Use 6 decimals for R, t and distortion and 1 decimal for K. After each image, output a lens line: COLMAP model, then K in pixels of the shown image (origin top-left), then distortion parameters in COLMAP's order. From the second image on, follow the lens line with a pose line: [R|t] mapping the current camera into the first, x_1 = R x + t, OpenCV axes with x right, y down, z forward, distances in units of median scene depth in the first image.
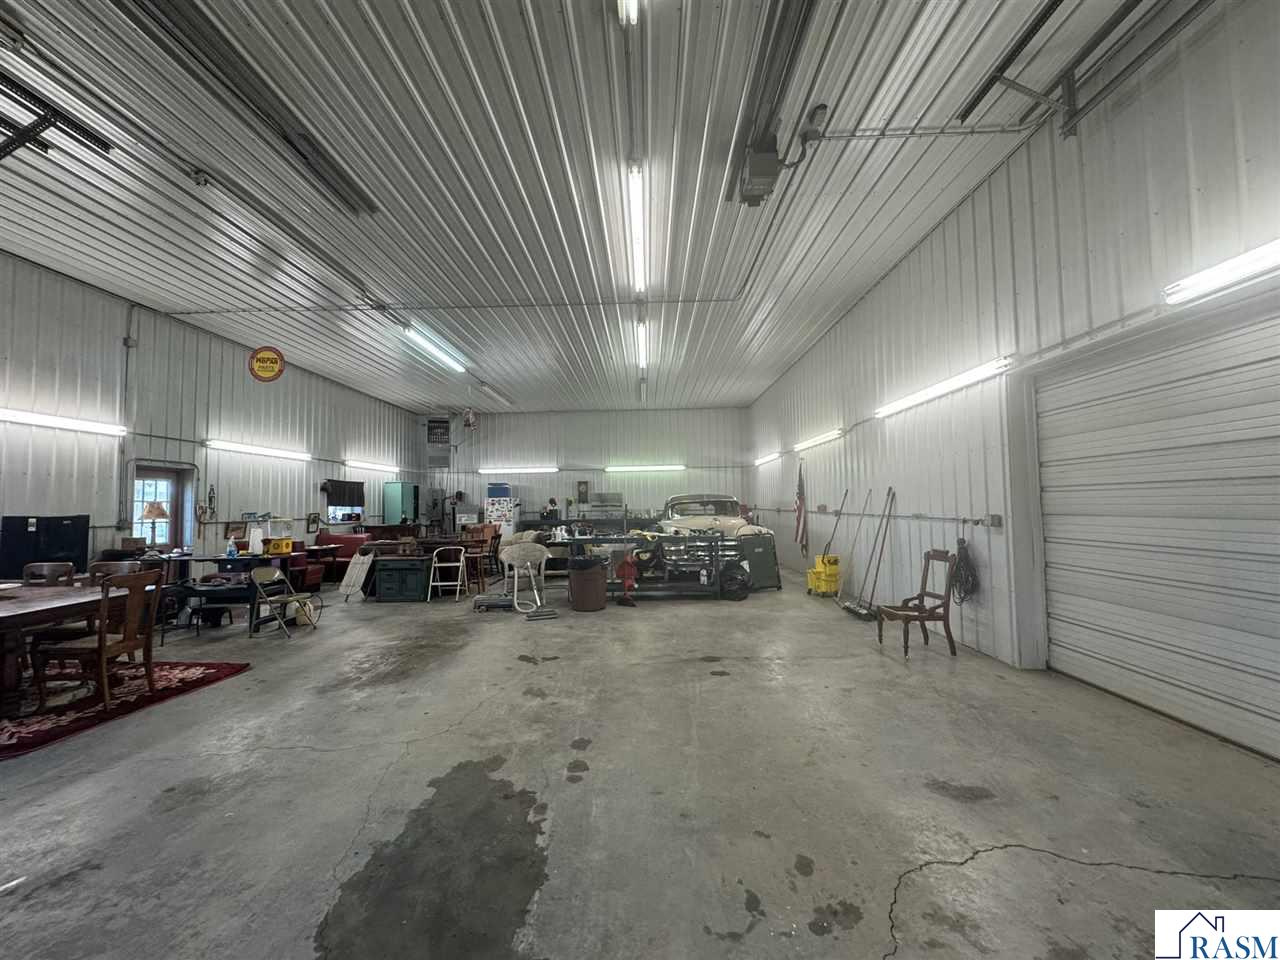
lens RADIAL K [[509.3, 0, 640.0], [0, 509.3, 480.0], [0, 0, 1]] dist [-0.002722, -0.000029]
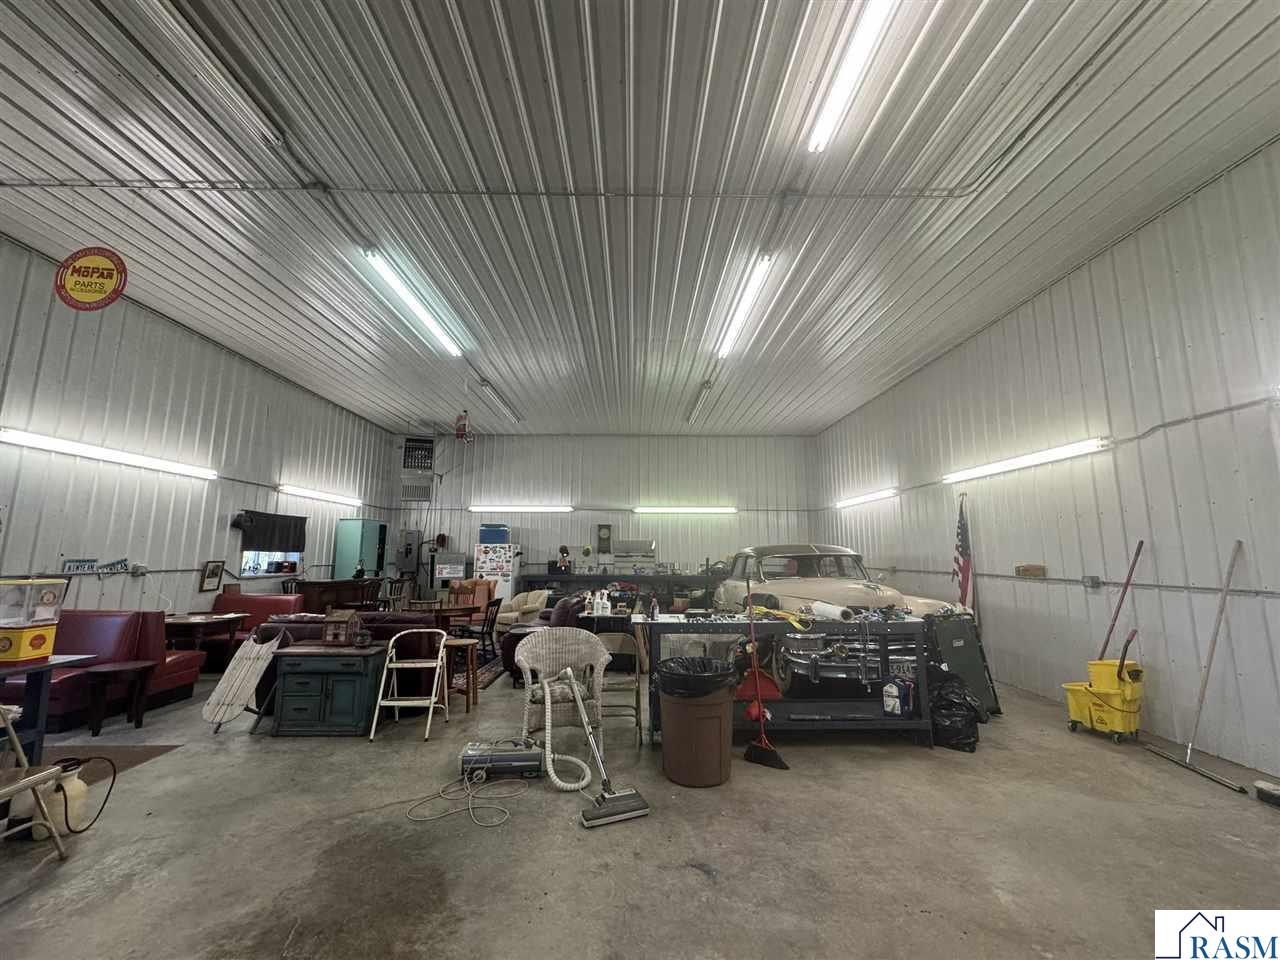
lens RADIAL K [[509.3, 0, 640.0], [0, 509.3, 480.0], [0, 0, 1]] dist [-0.002722, -0.000029]
pose [[0.999315, 0.025023, 0.027265, -0.105097], [-0.022252, 0.994981, -0.097557, 0.011930], [-0.029569, 0.096883, 0.994856, 0.291512]]
